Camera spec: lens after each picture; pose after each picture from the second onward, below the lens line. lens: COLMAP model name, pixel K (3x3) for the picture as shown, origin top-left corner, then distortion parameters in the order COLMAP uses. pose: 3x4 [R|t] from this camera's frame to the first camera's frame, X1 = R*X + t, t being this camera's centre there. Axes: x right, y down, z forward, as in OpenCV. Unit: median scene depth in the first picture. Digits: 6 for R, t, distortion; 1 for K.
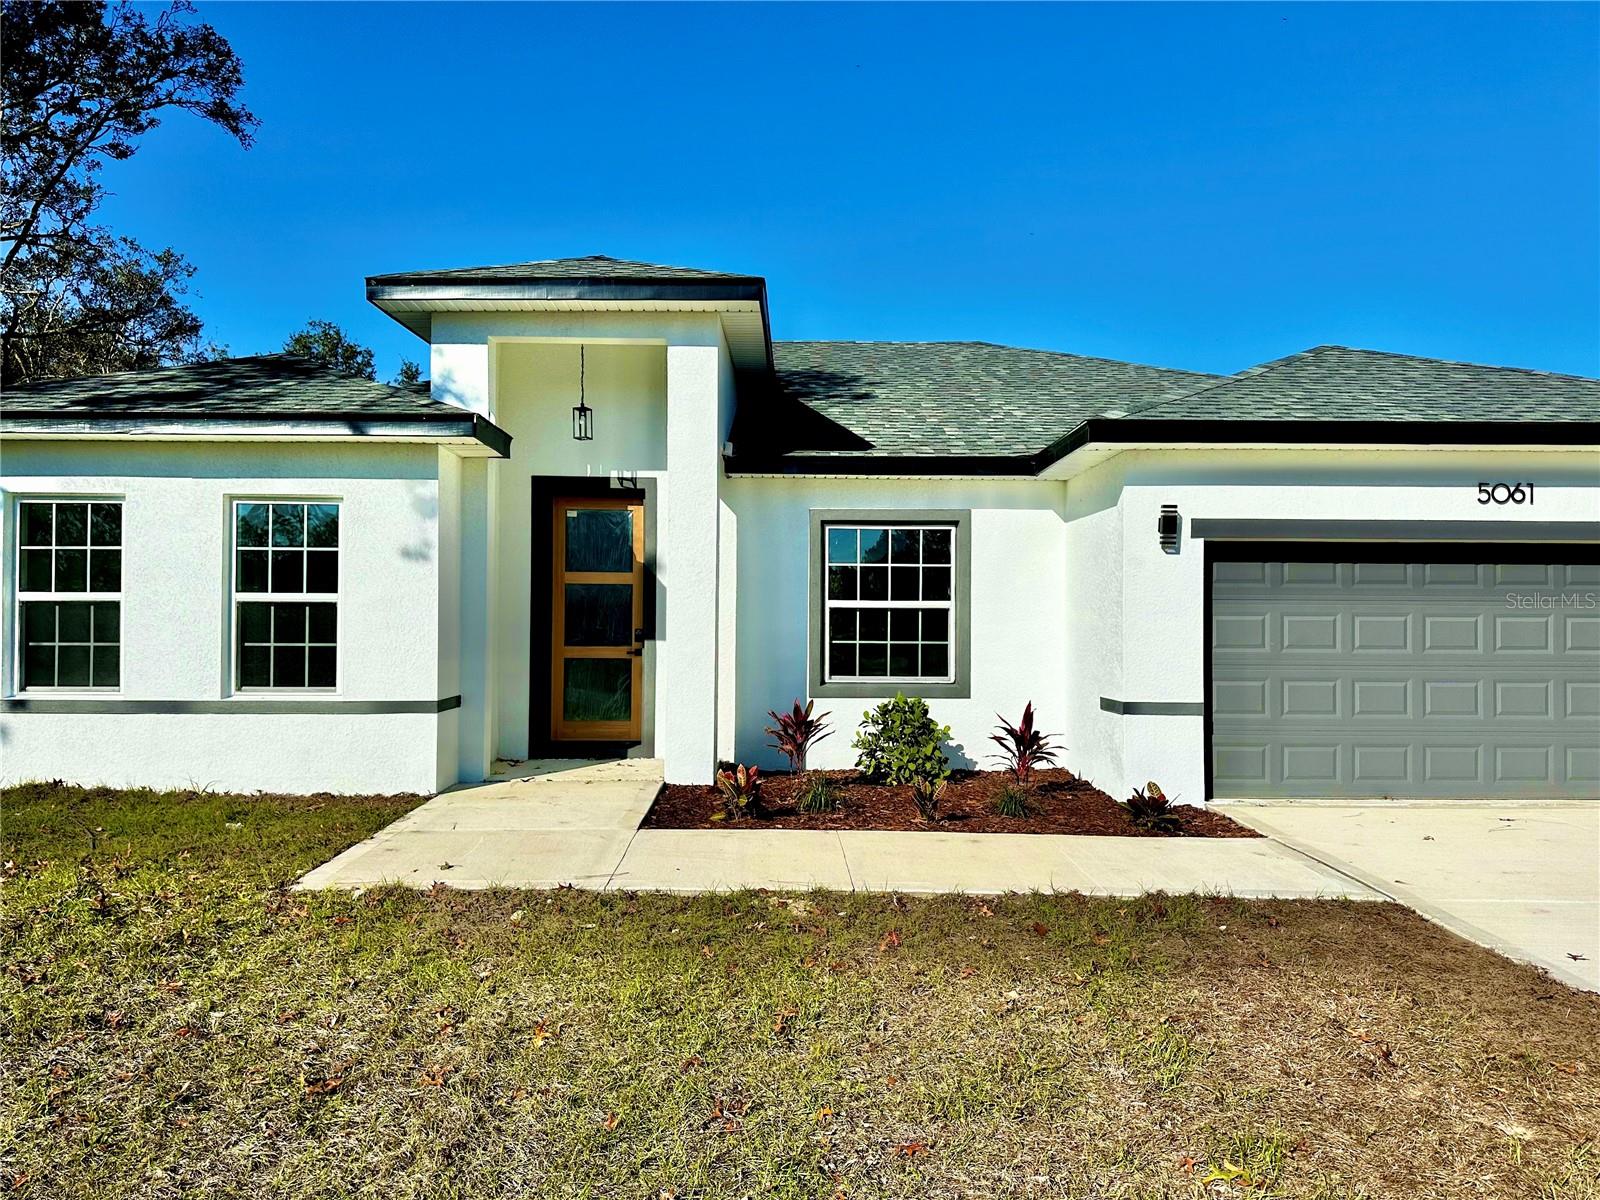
lens RADIAL K [[1136.5, 0, 800.0], [0, 1136.5, 600.0], [0, 0, 1]] dist [0.088343, -0.136684]
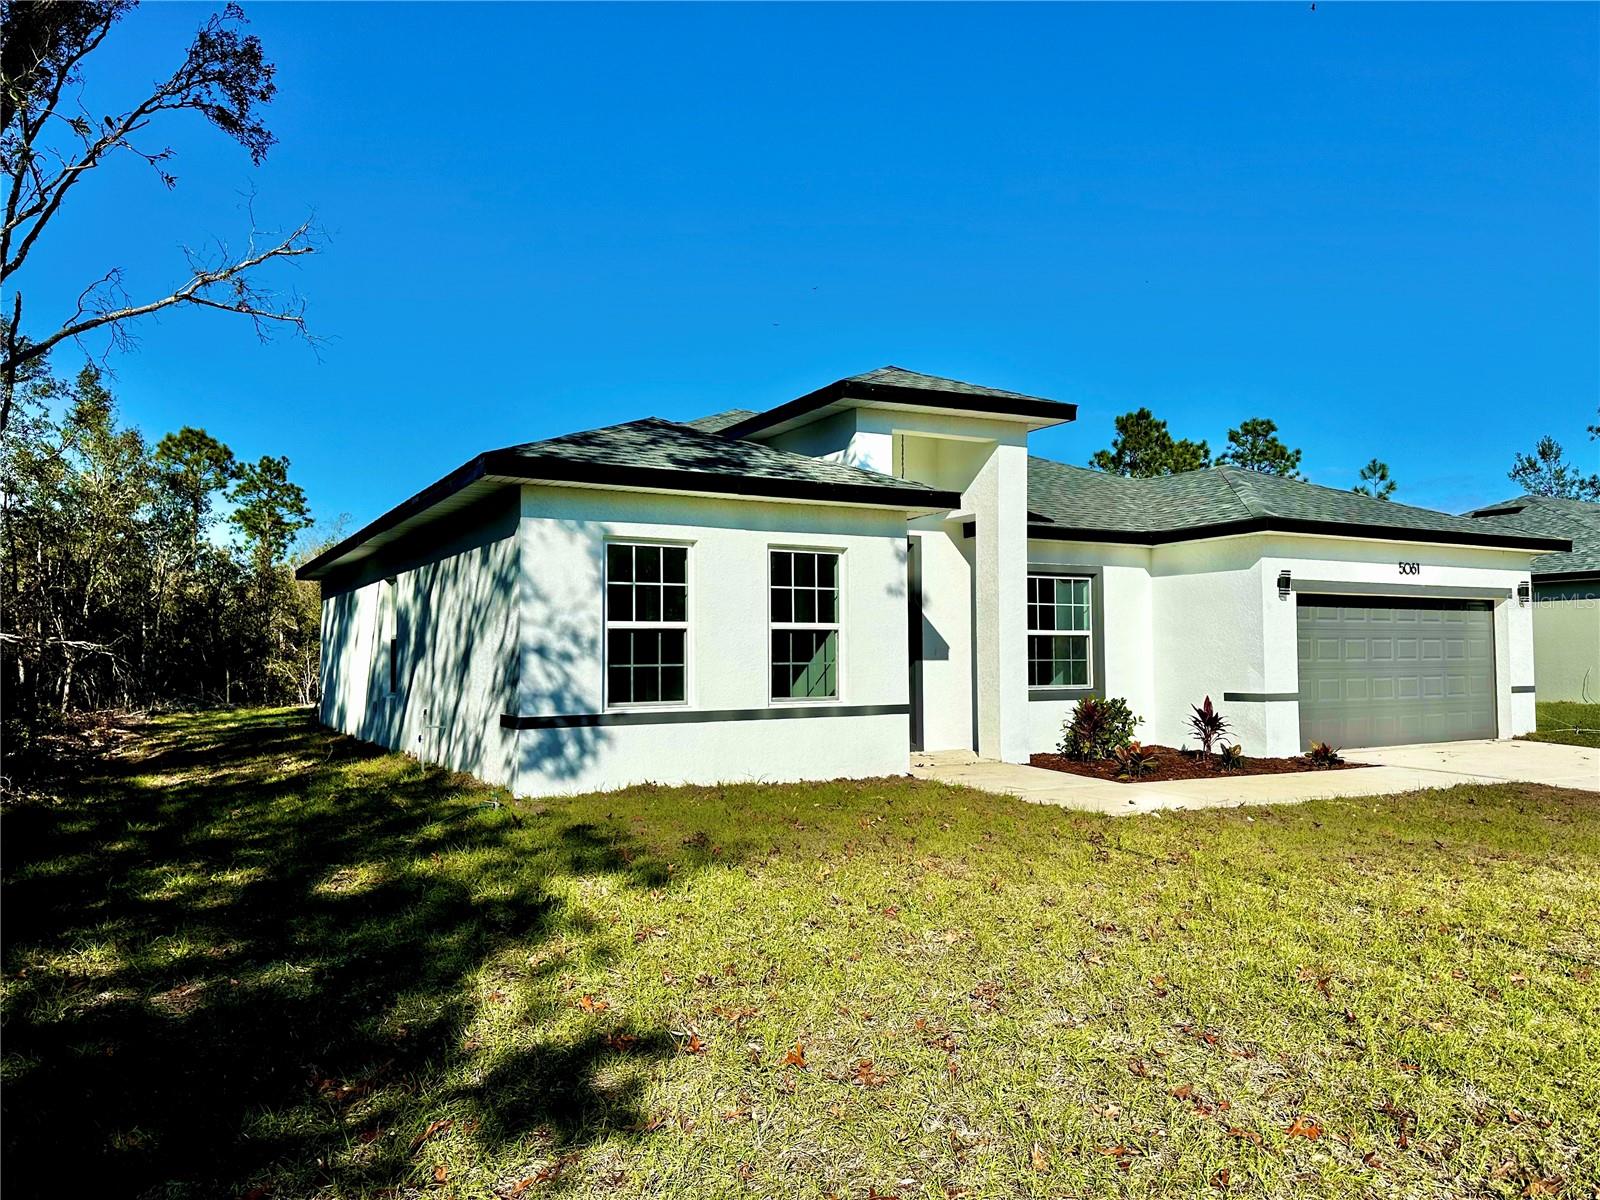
lens RADIAL K [[1130.4, 0, 790.0], [0, 1130.4, 601.8], [0, 0, 1]] dist [0.001567, -0.001049]
pose [[0.883152, 0.012541, 0.468919, -0.975841], [-0.001429, 0.999710, -0.024046, 0.001018], [-0.469085, 0.020566, 0.882914, -0.080432]]
